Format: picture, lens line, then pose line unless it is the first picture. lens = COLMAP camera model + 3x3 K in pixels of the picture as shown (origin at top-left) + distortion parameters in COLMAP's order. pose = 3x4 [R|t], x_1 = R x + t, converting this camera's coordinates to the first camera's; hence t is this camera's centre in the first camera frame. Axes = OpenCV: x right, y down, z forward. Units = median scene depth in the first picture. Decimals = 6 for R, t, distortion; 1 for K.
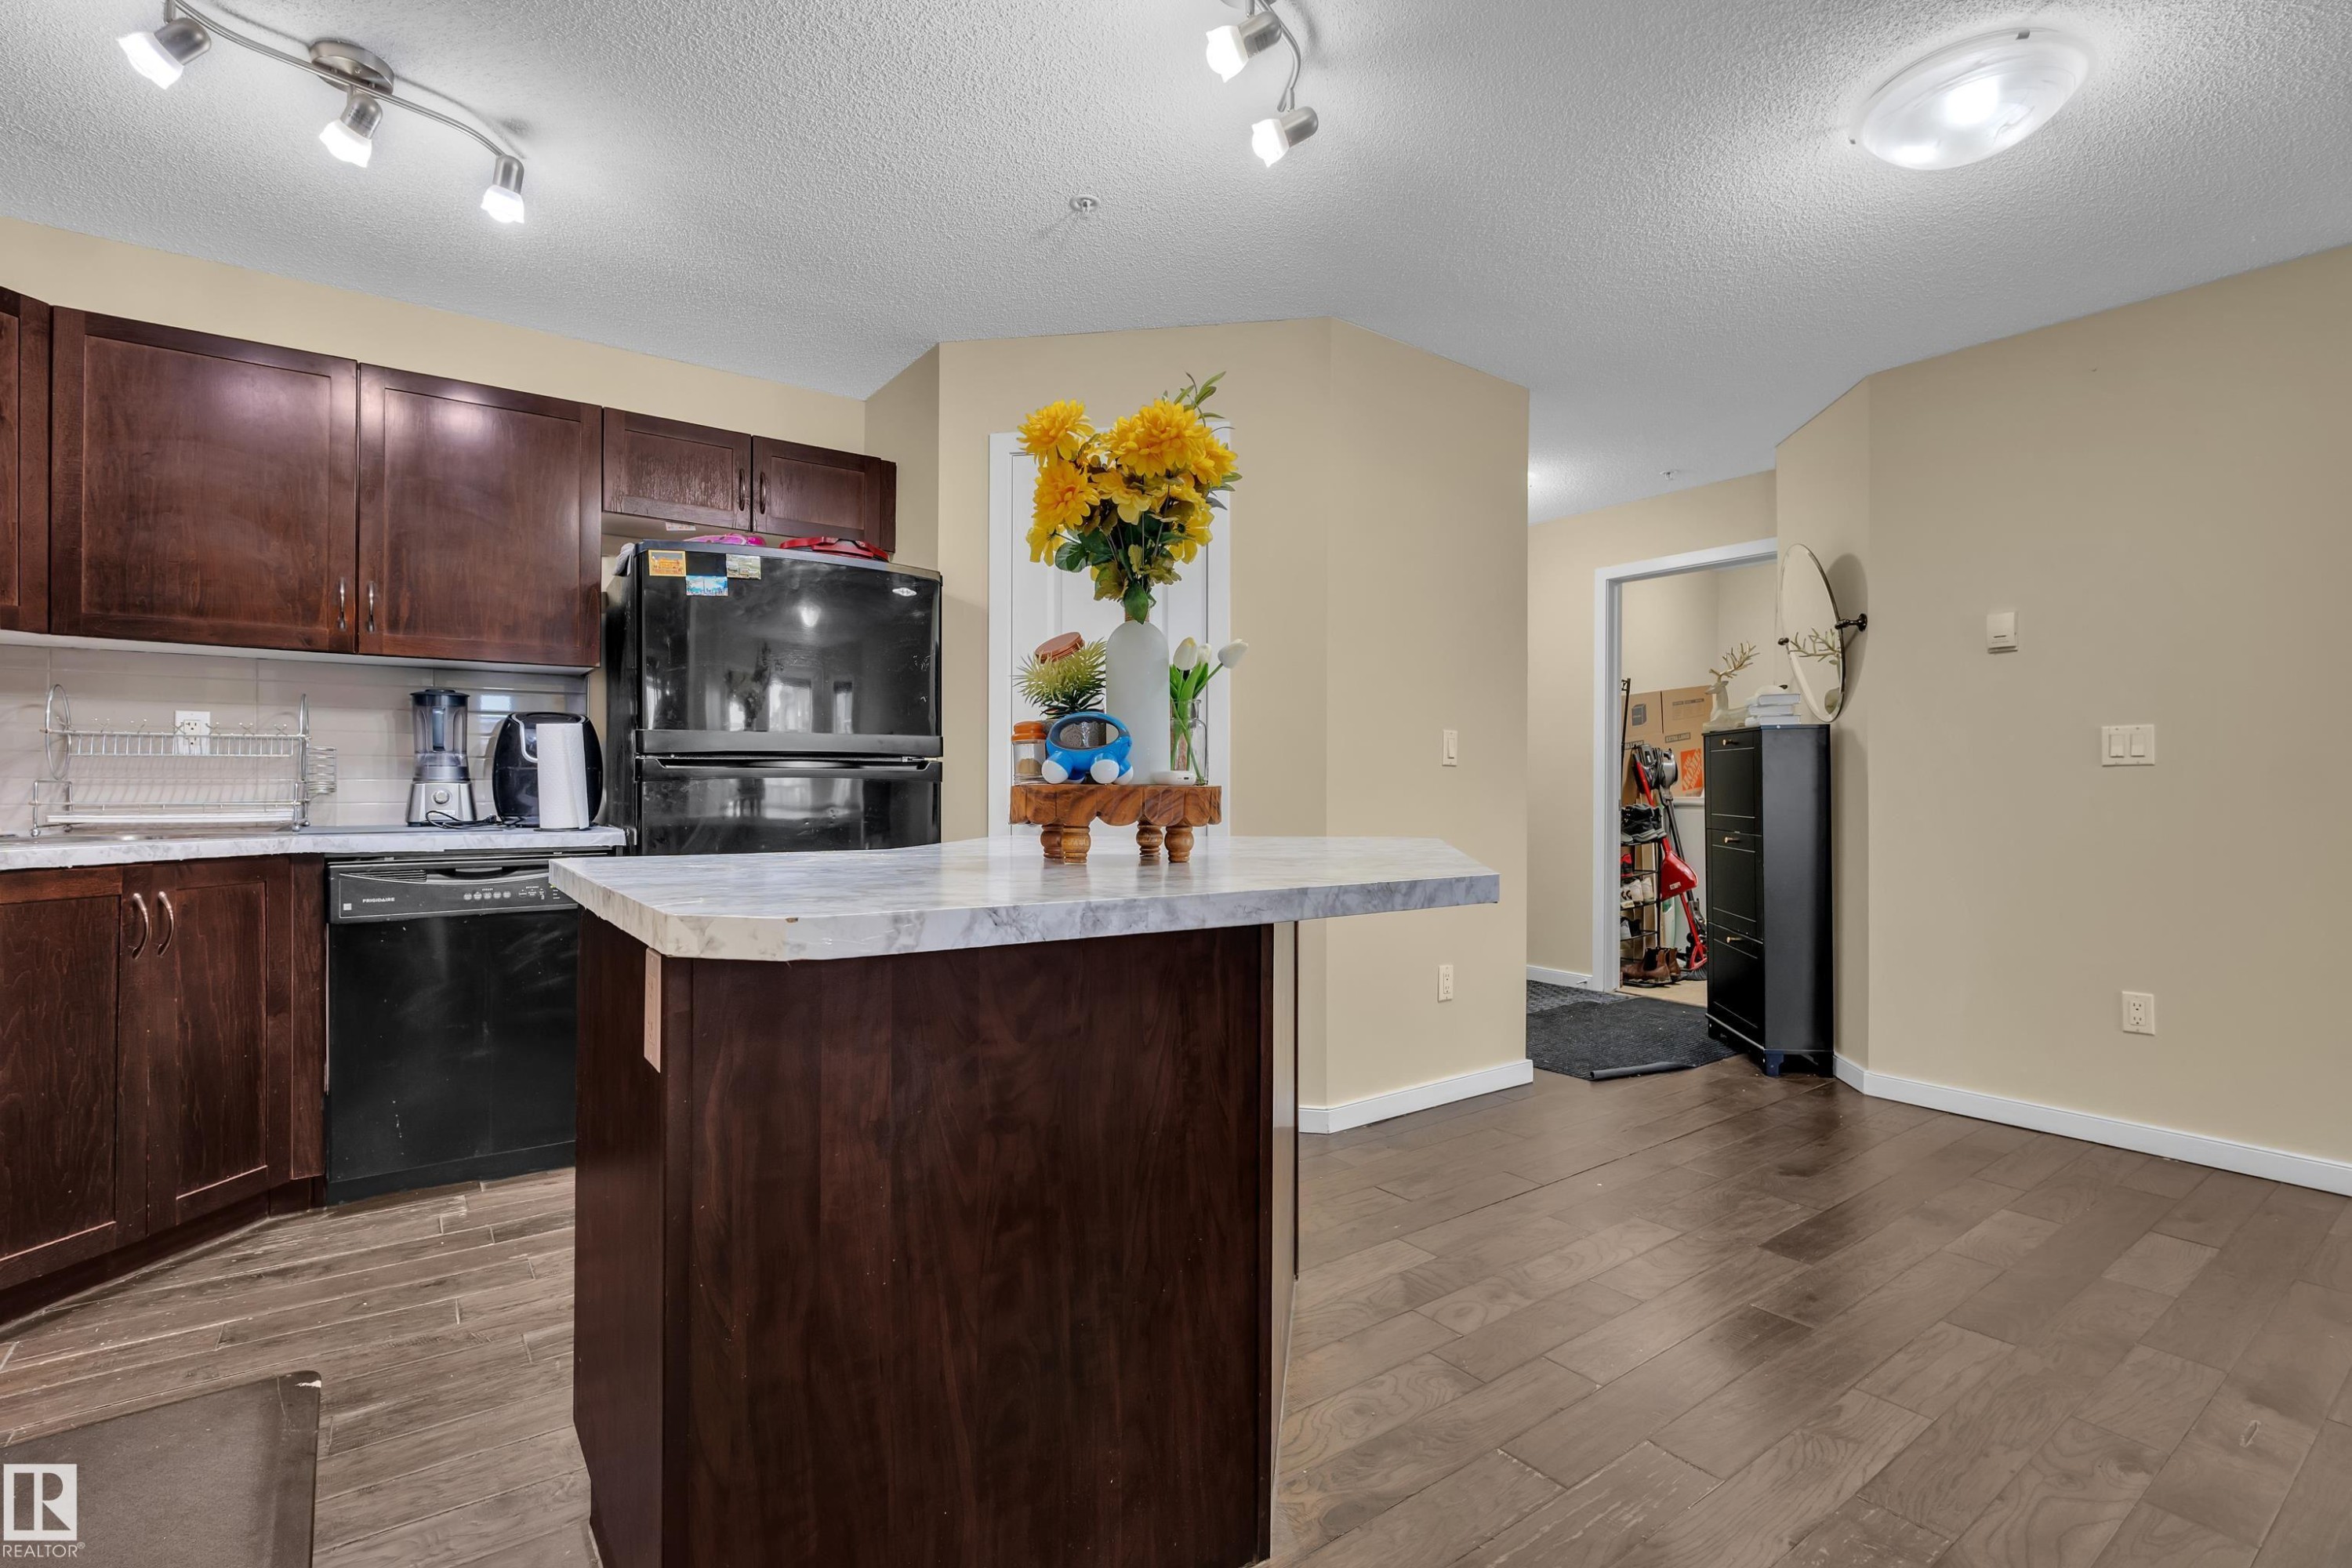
lens RADIAL K [[1101.9, 0, 1177.2], [0, 1101.9, 786.6], [0, 0, 1]] dist [-0.002375, -0.001410]
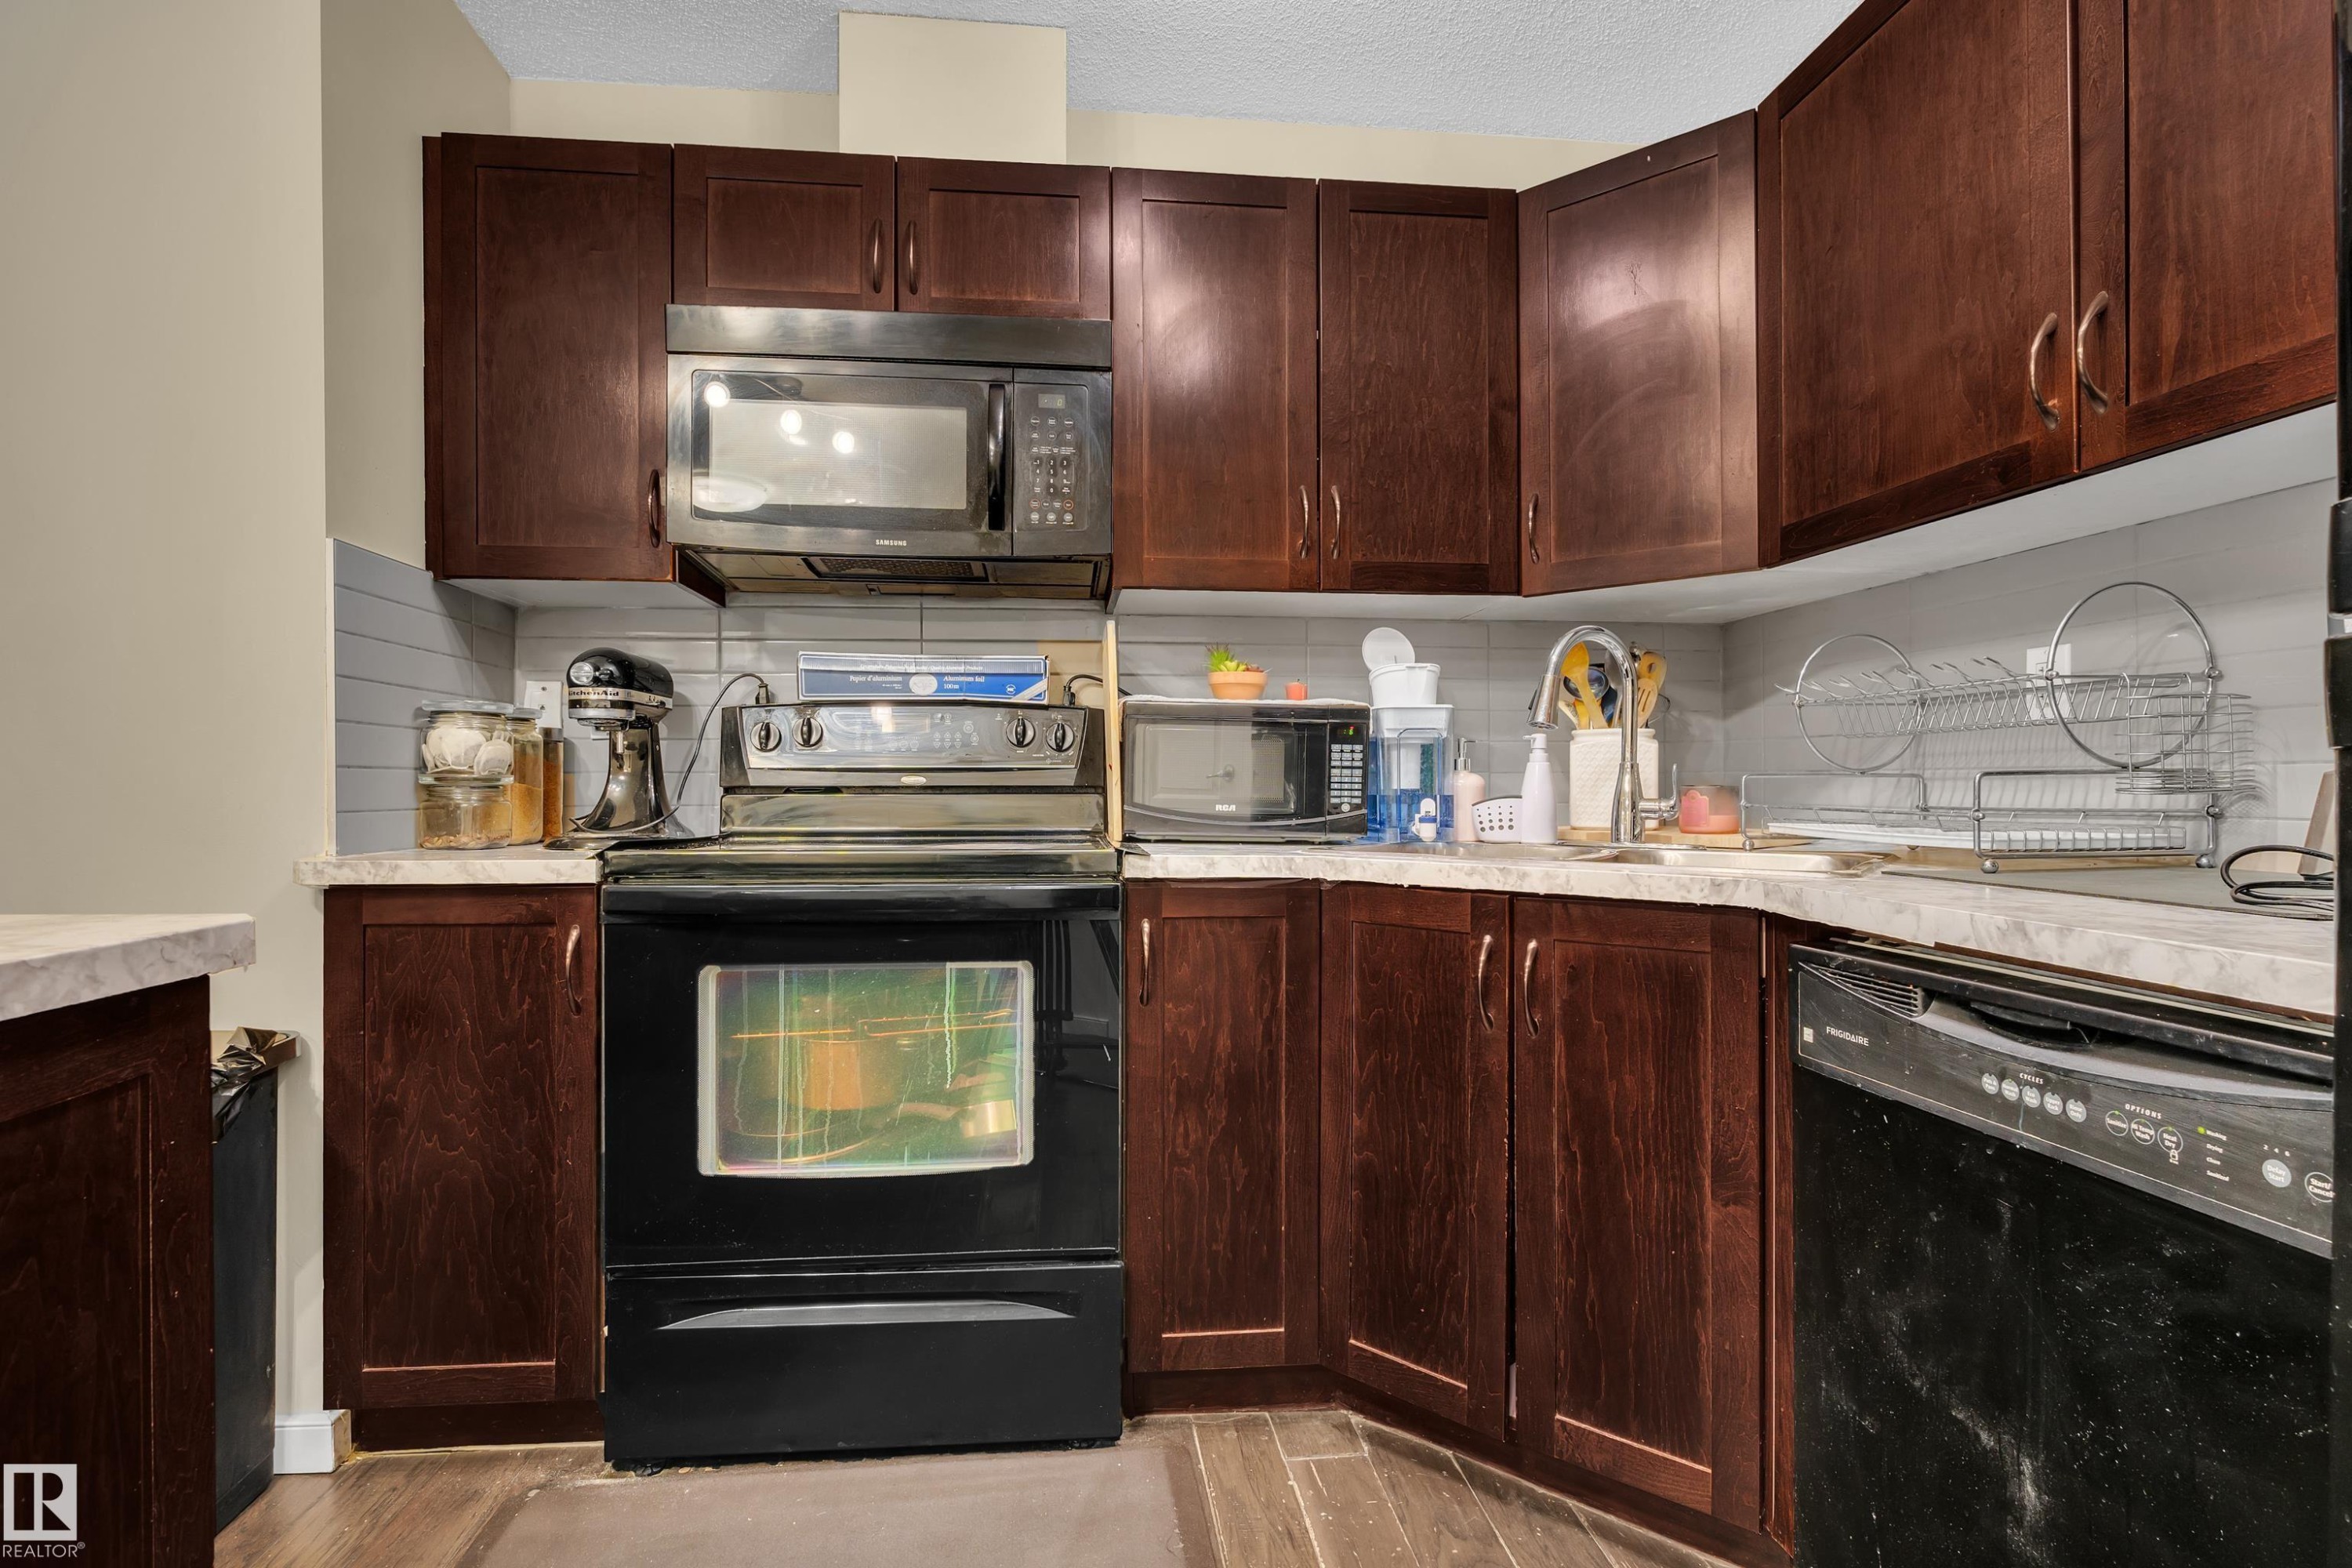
lens RADIAL K [[1101.9, 0, 1177.2], [0, 1101.9, 786.6], [0, 0, 1]] dist [-0.002375, -0.001410]
pose [[-0.505176, 0.001838, -0.863014, -0.316665], [0.001291, 0.999998, 0.001374, 0.002791], [0.863015, -0.000420, -0.505178, 1.510216]]
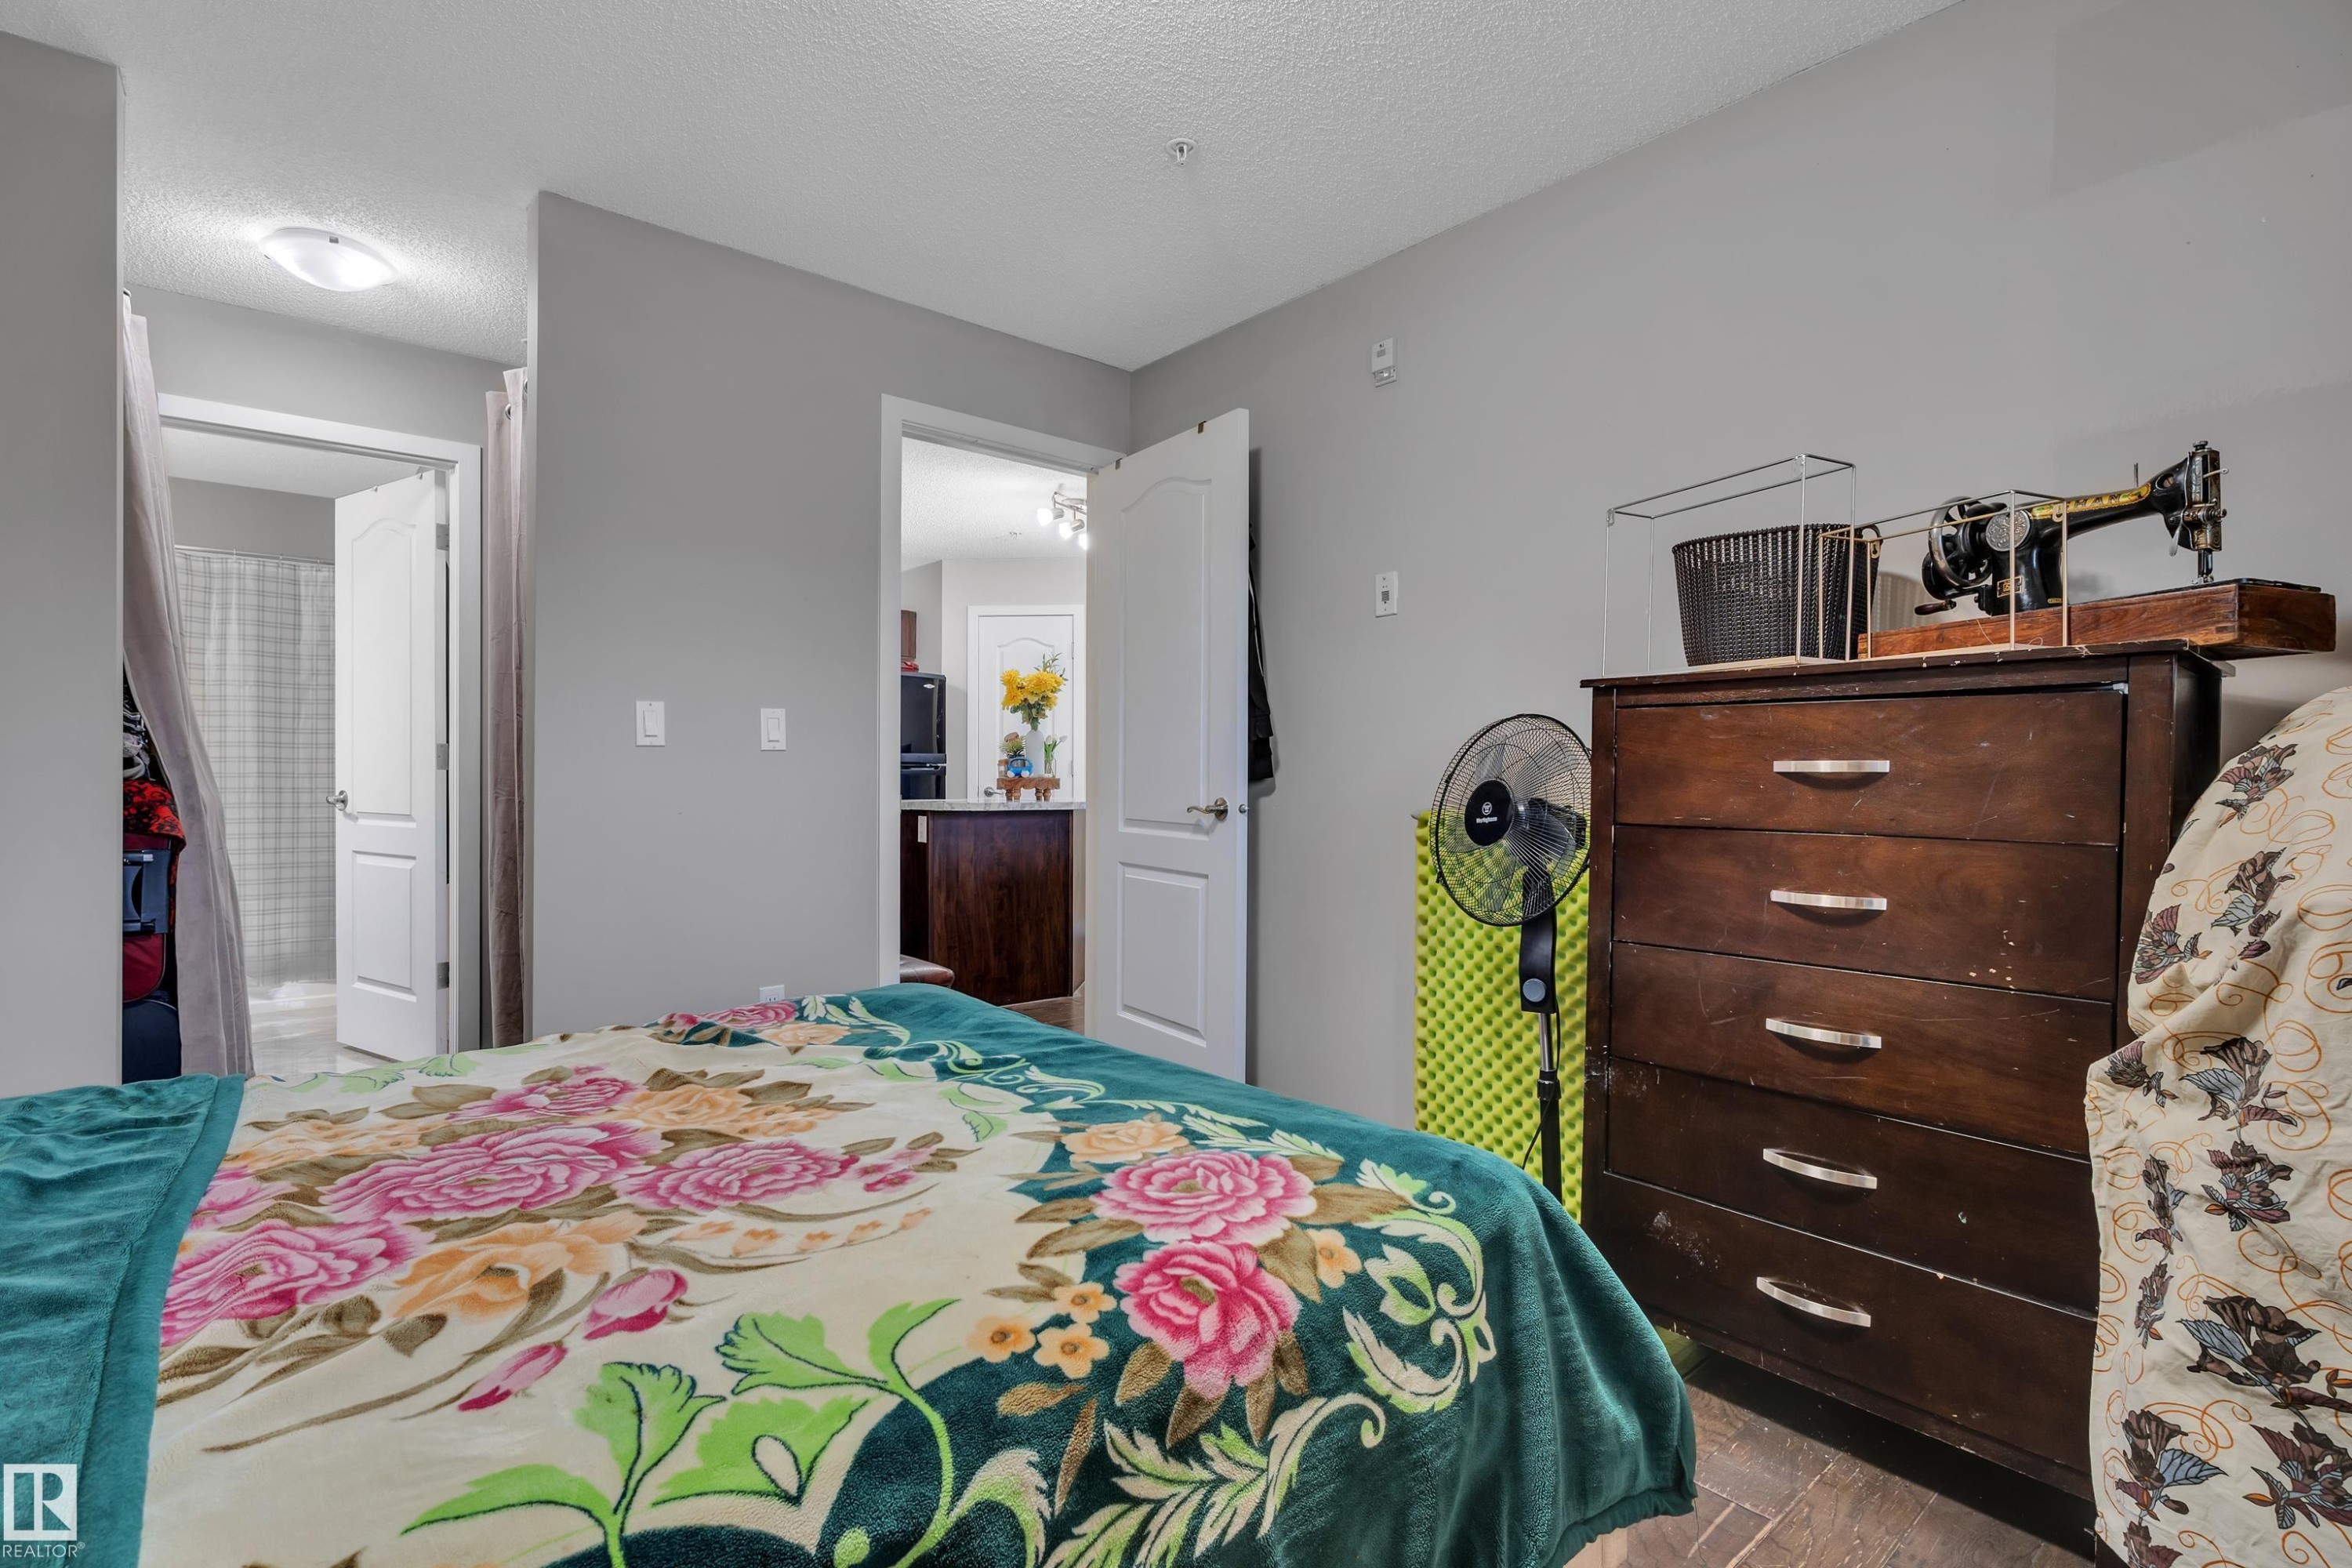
lens RADIAL K [[1101.9, 0, 1177.2], [0, 1101.9, 786.6], [0, 0, 1]] dist [-0.002375, -0.001410]
pose [[0.997555, -0.003237, 0.069804, 0.157828], [0.002614, 0.999956, 0.009010, -0.003986], [-0.069830, -0.008805, 0.997520, -2.323629]]
